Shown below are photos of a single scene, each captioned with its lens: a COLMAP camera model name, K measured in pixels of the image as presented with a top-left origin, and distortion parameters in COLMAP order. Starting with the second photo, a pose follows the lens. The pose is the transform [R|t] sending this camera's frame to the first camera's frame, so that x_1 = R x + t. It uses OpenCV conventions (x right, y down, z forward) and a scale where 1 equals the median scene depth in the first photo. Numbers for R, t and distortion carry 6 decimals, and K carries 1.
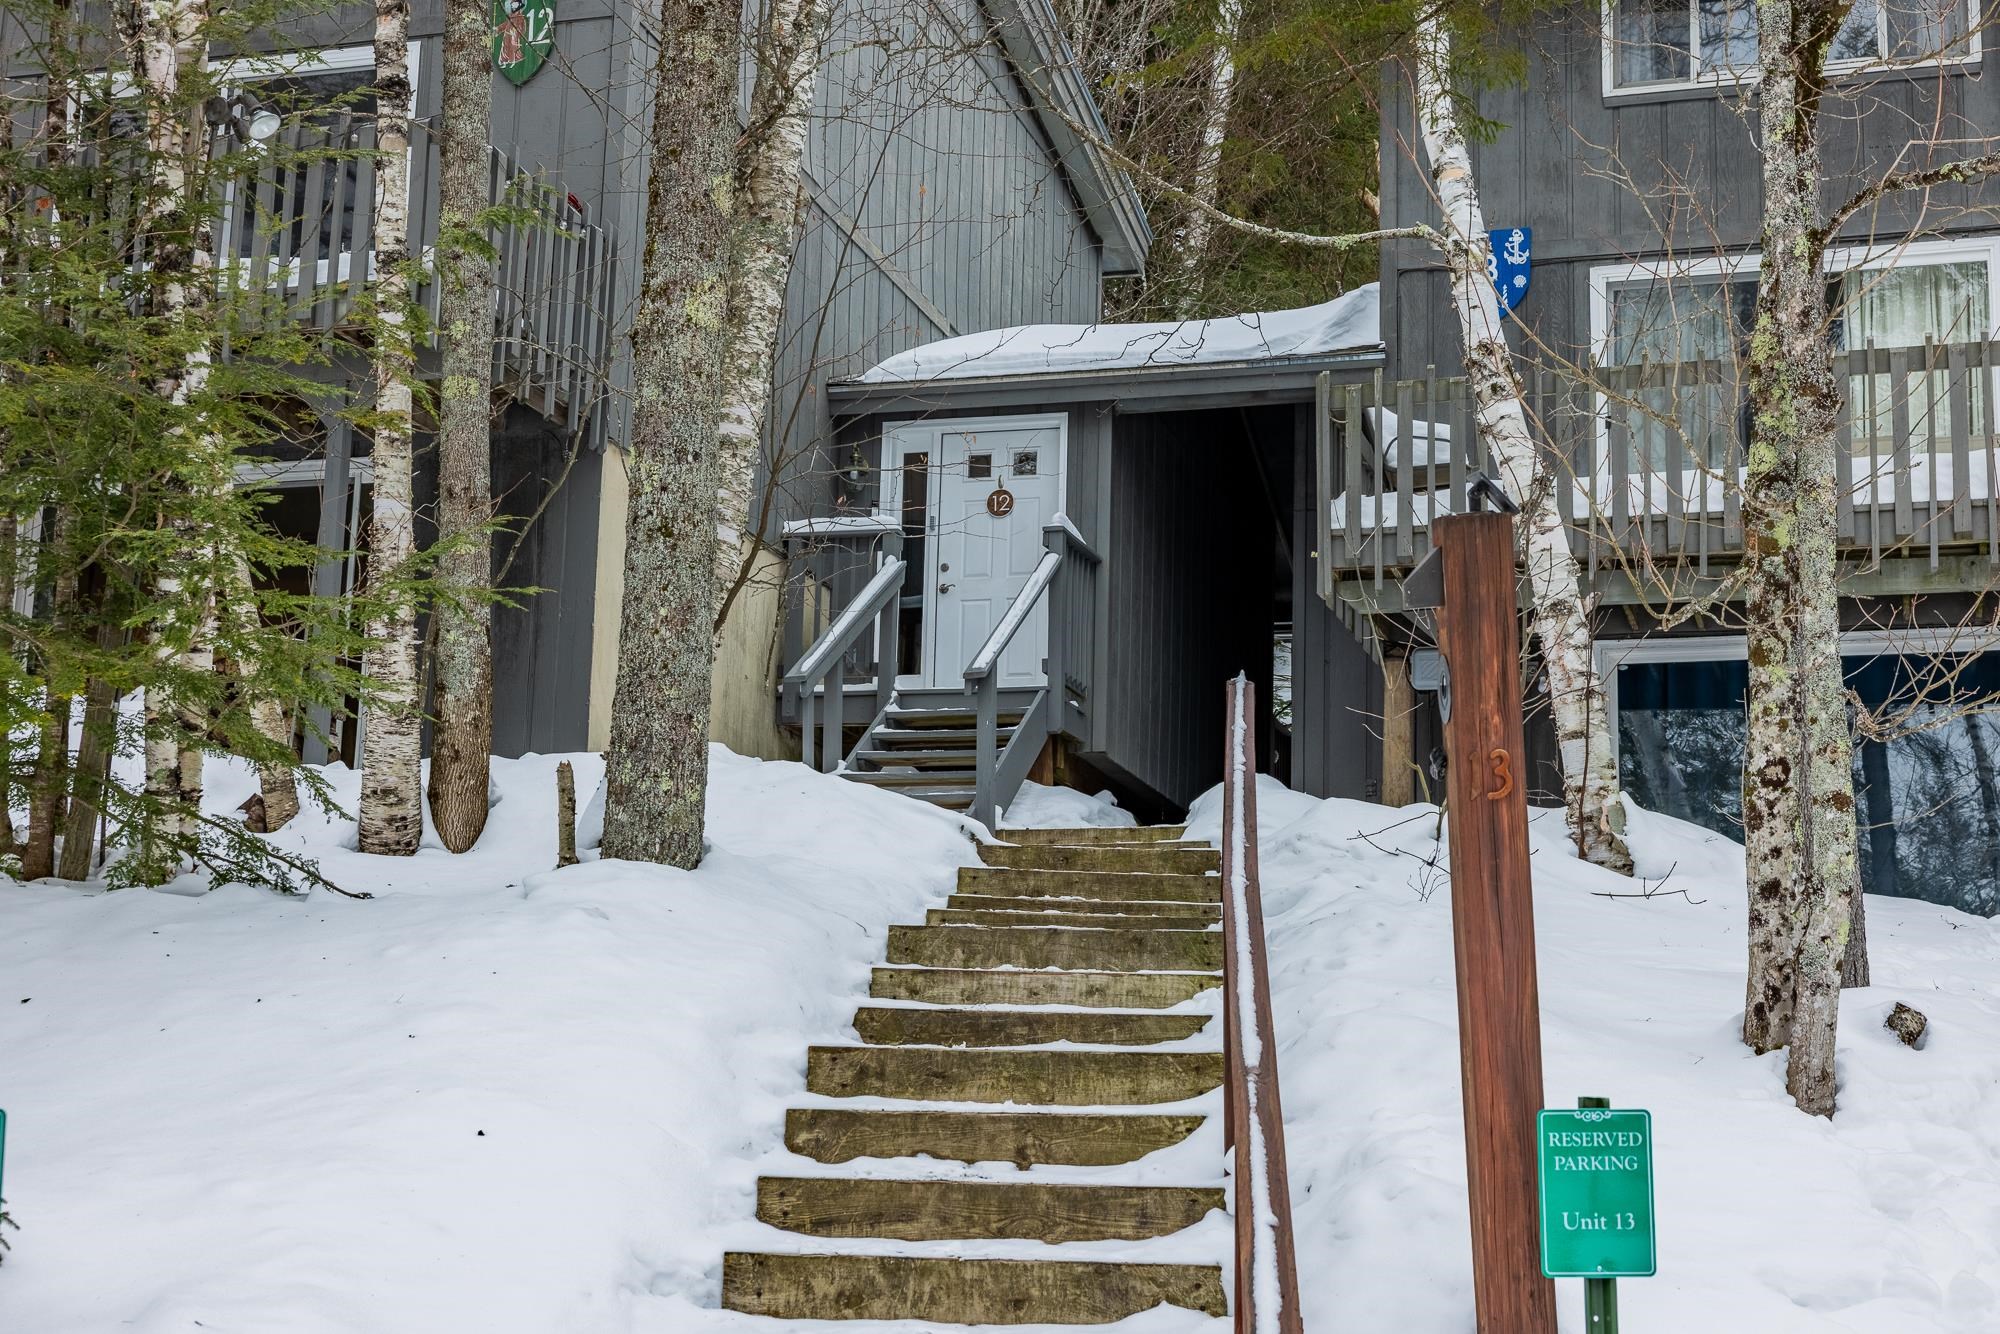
lens RADIAL K [[2897.3, 0, 1000.0], [0, 2897.3, 667.0], [0, 0, 1]] dist [0.004681, -0.015396]
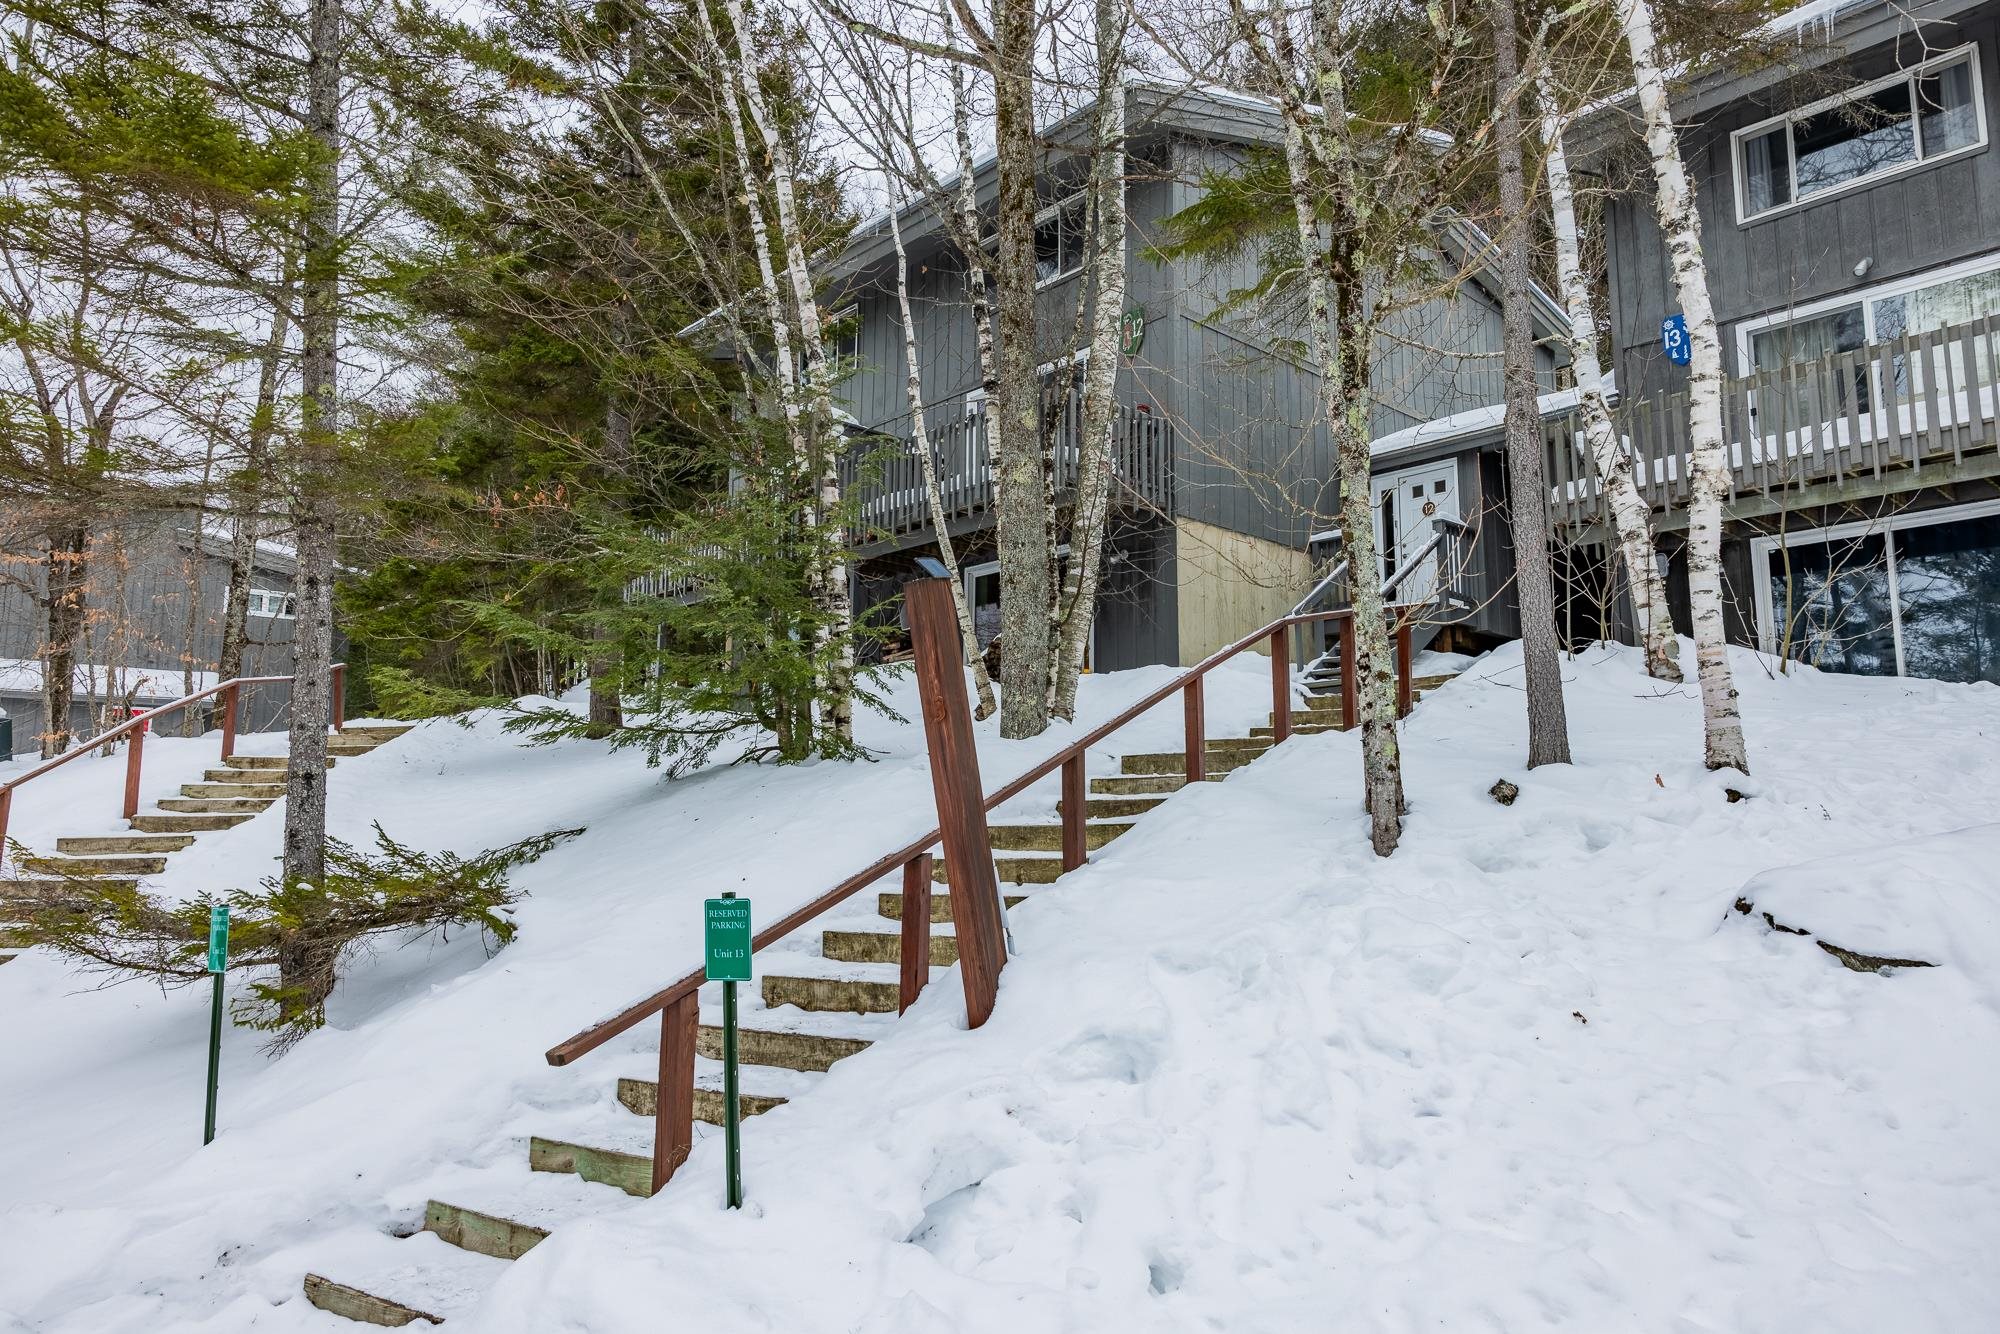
lens RADIAL K [[1338.6, 0, 1000.0], [0, 1338.6, 667.0], [0, 0, 1]] dist [-0.001278, -0.000645]
pose [[0.861289, -0.096422, -0.498883, 0.225672], [0.120867, 0.992526, 0.016838, -0.000749], [0.493531, -0.074800, 0.866506, 0.075437]]
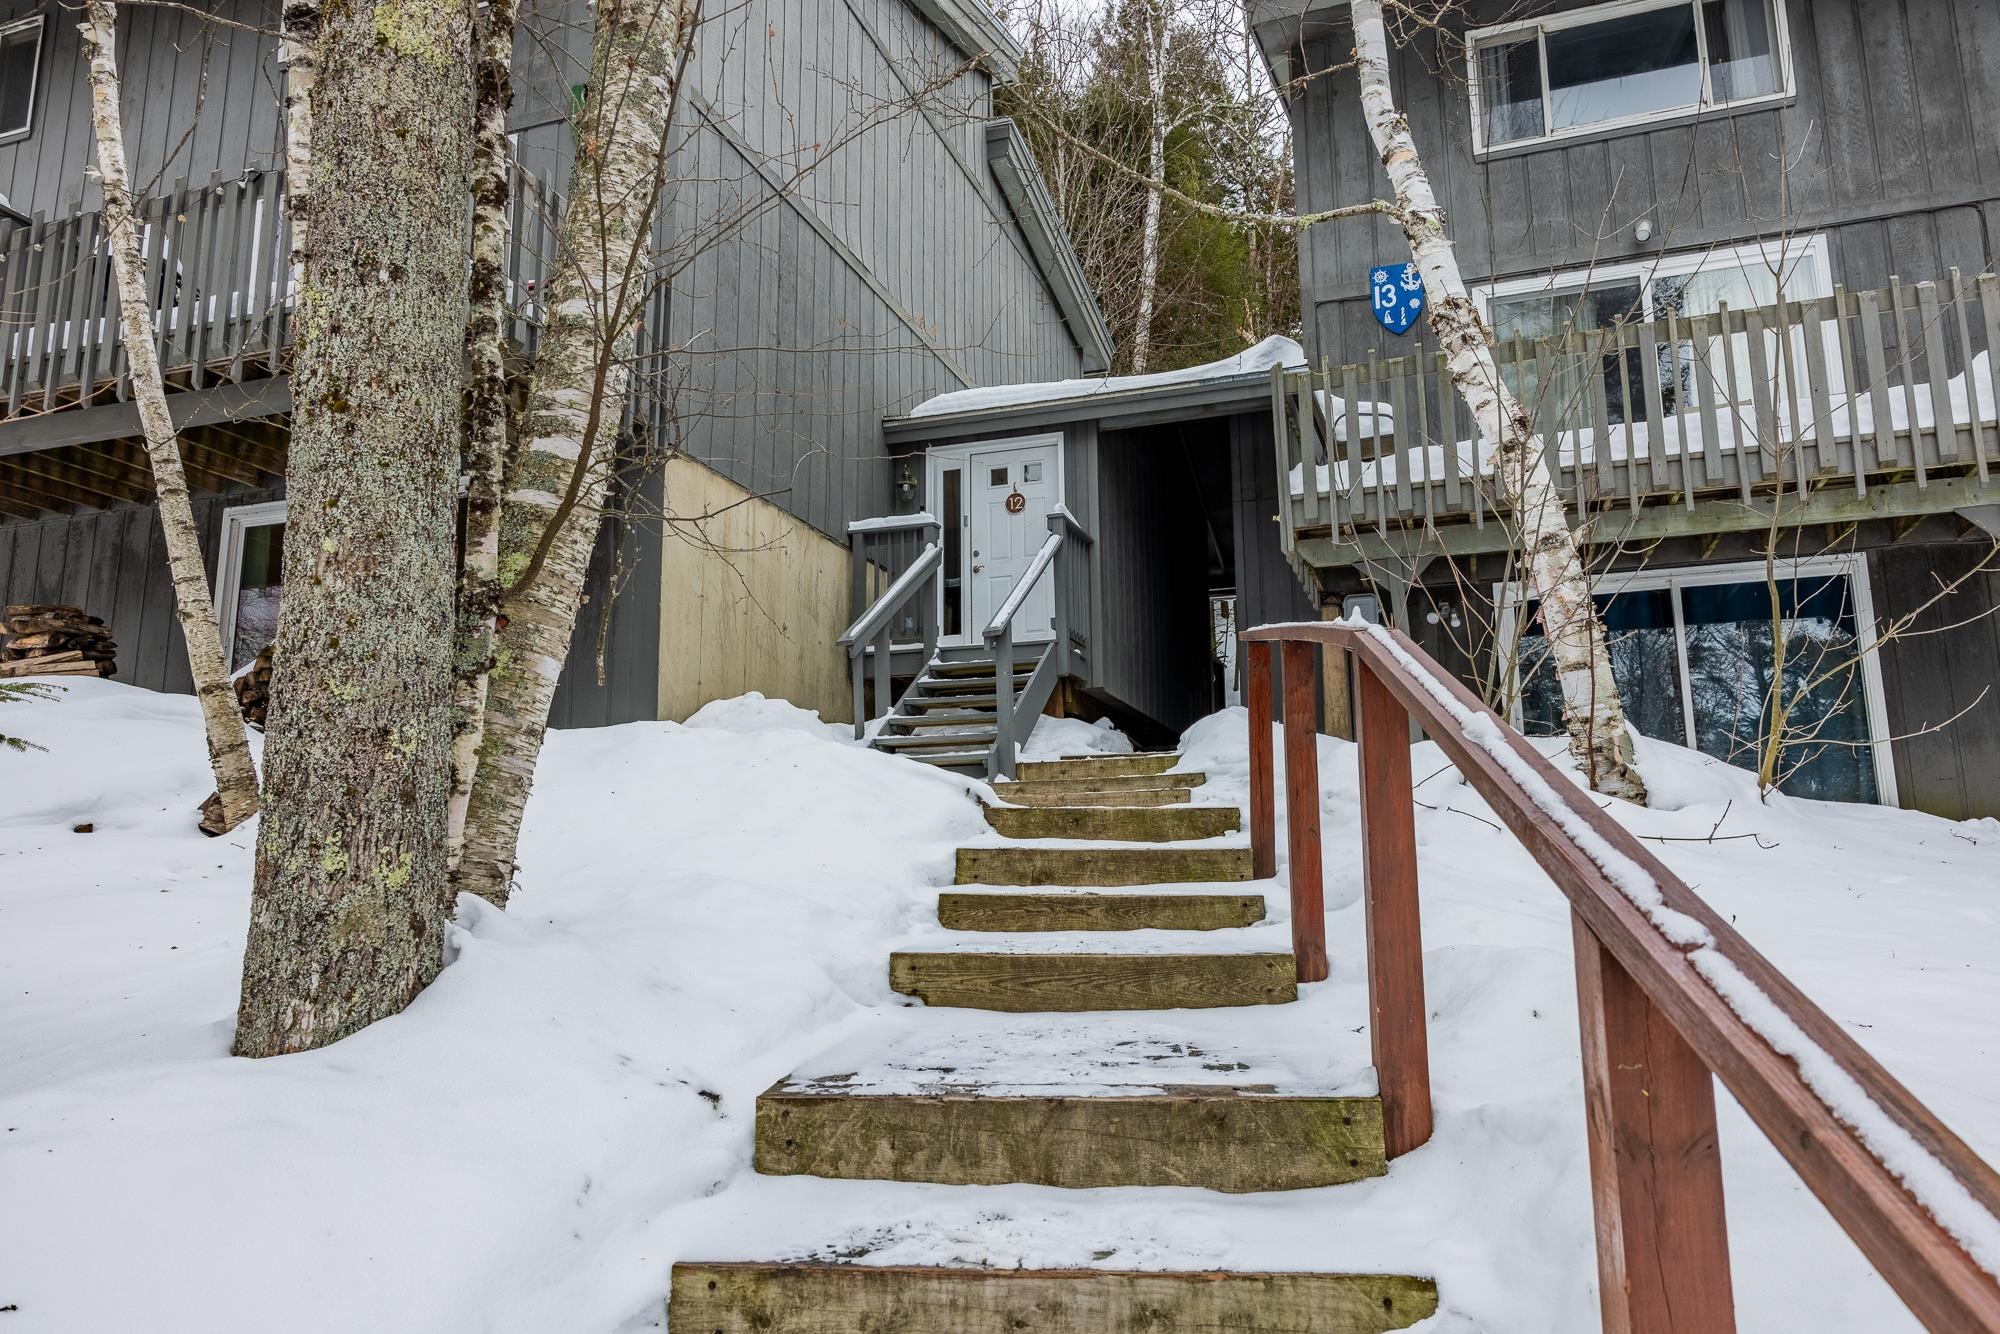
lens RADIAL K [[1332.2, 0, 1000.0], [0, 1332.2, 667.0], [0, 0, 1]] dist [-0.001949, -0.000750]
pose [[0.998498, -0.043600, -0.033184, 0.011776], [0.044521, 0.998629, 0.027525, 0.001787], [0.031938, -0.028961, 0.999070, 0.453882]]
